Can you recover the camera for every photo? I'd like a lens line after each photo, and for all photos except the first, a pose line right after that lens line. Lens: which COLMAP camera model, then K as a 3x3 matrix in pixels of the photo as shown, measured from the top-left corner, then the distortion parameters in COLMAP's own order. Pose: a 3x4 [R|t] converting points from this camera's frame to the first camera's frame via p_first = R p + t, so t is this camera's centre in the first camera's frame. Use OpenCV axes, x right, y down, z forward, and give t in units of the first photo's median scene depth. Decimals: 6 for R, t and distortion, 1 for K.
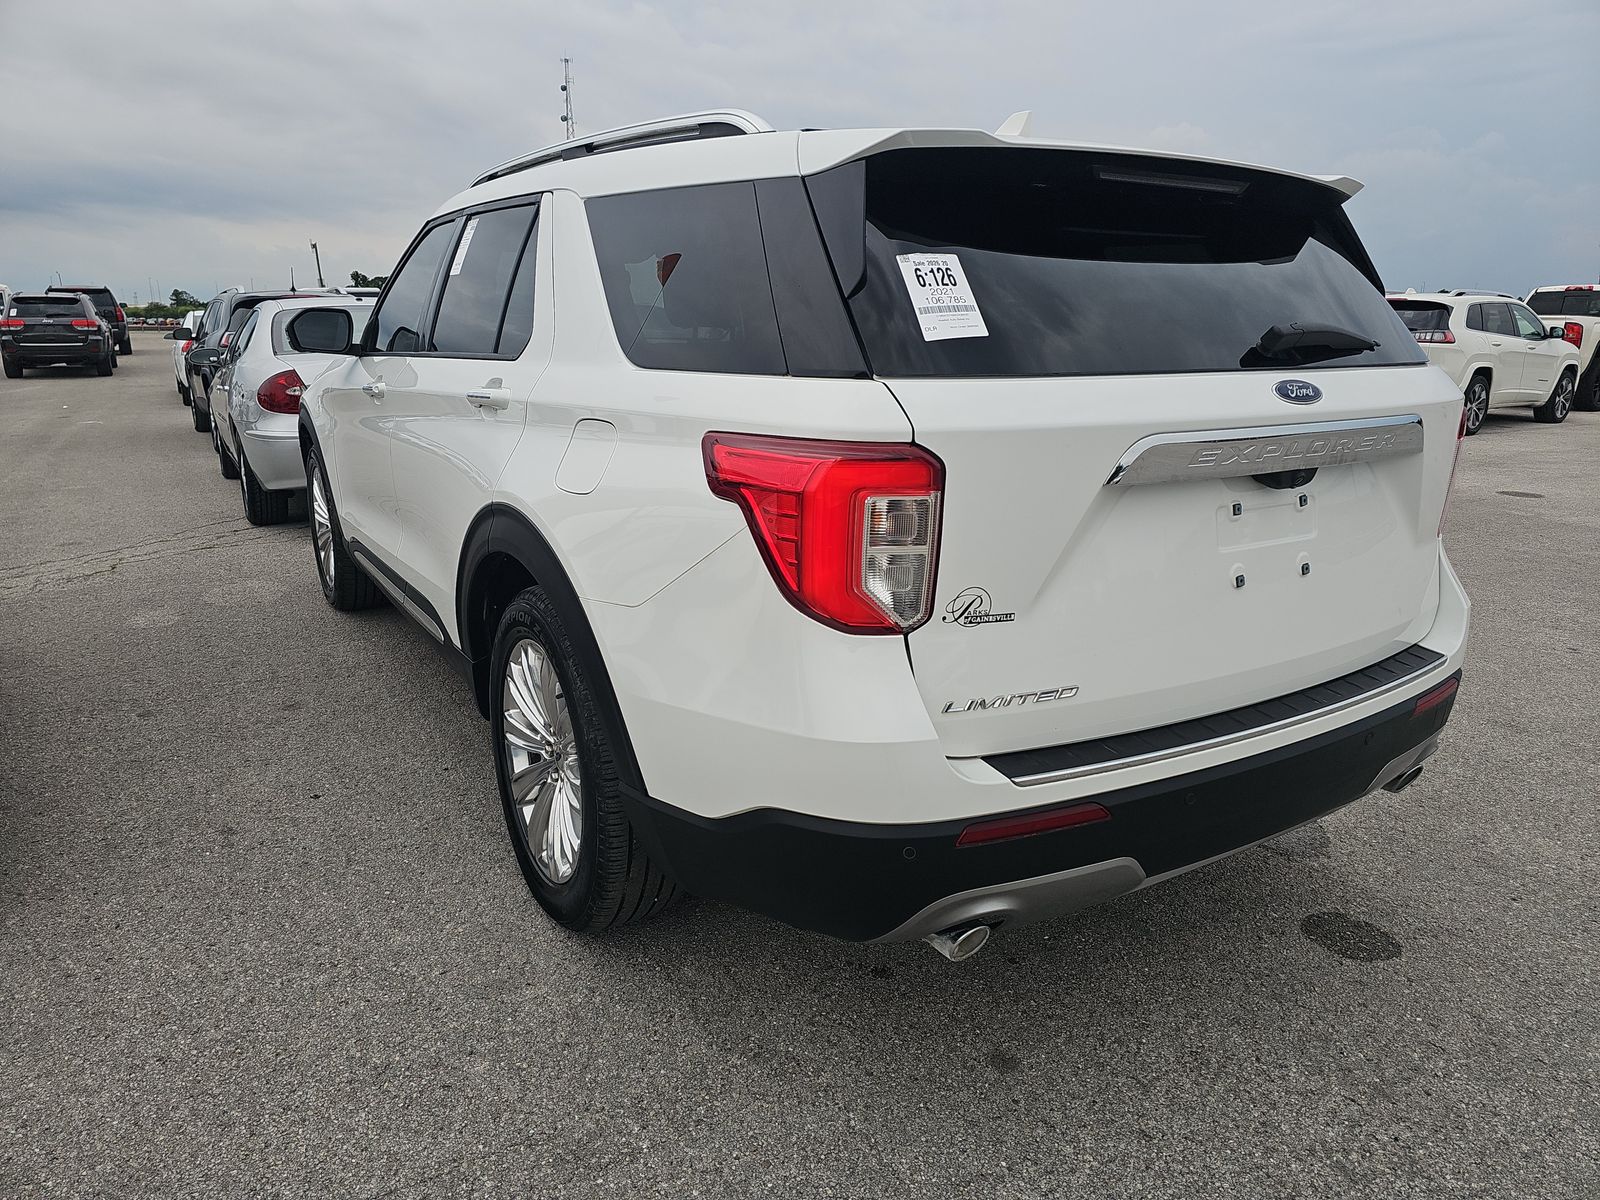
lens RADIAL K [[1079.9, 0, 793.4], [0, 1079.9, 593.0], [0, 0, 1]] dist [0.036487, -0.030342]
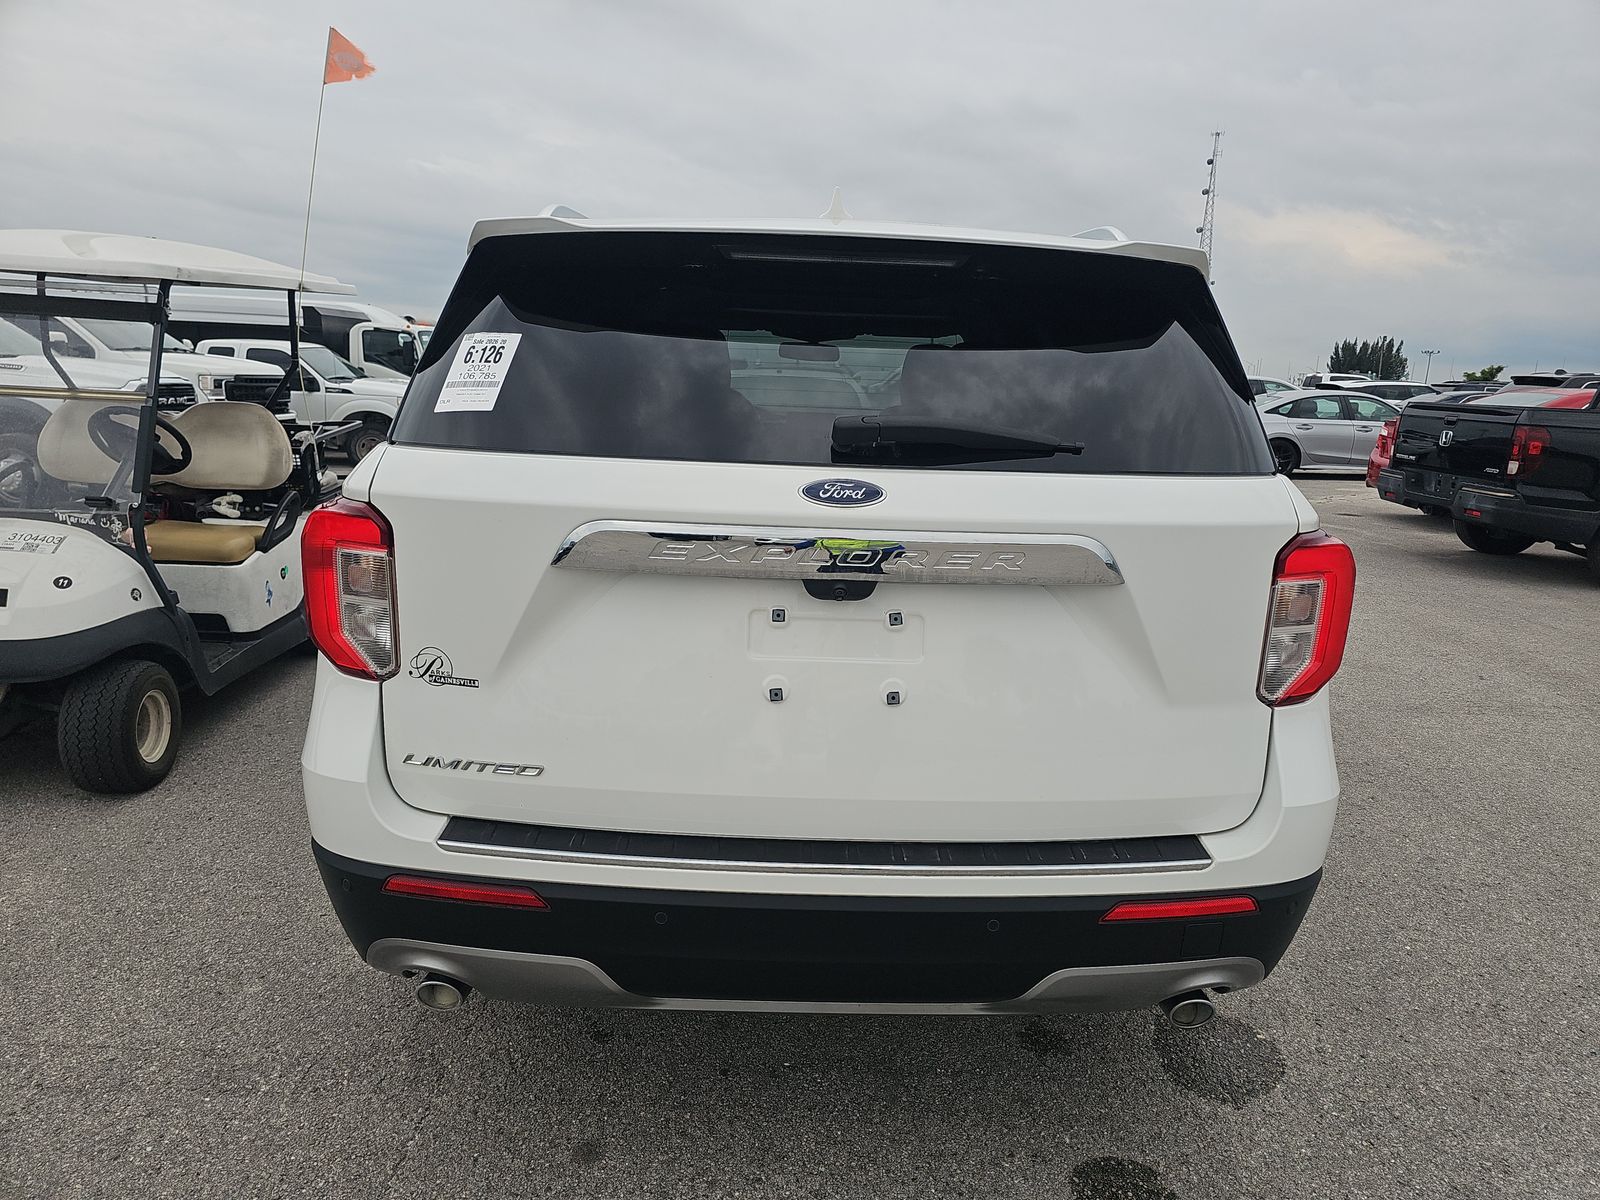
lens RADIAL K [[1079.9, 0, 840.6], [0, 1079.9, 600.0], [0, 0, 1]] dist [0.036487, -0.030342]
pose [[0.854741, 0.128037, -0.503016, 0.970039], [-0.155839, 0.987691, -0.013402, -0.092748], [0.495109, 0.089845, 0.864173, 0.272473]]
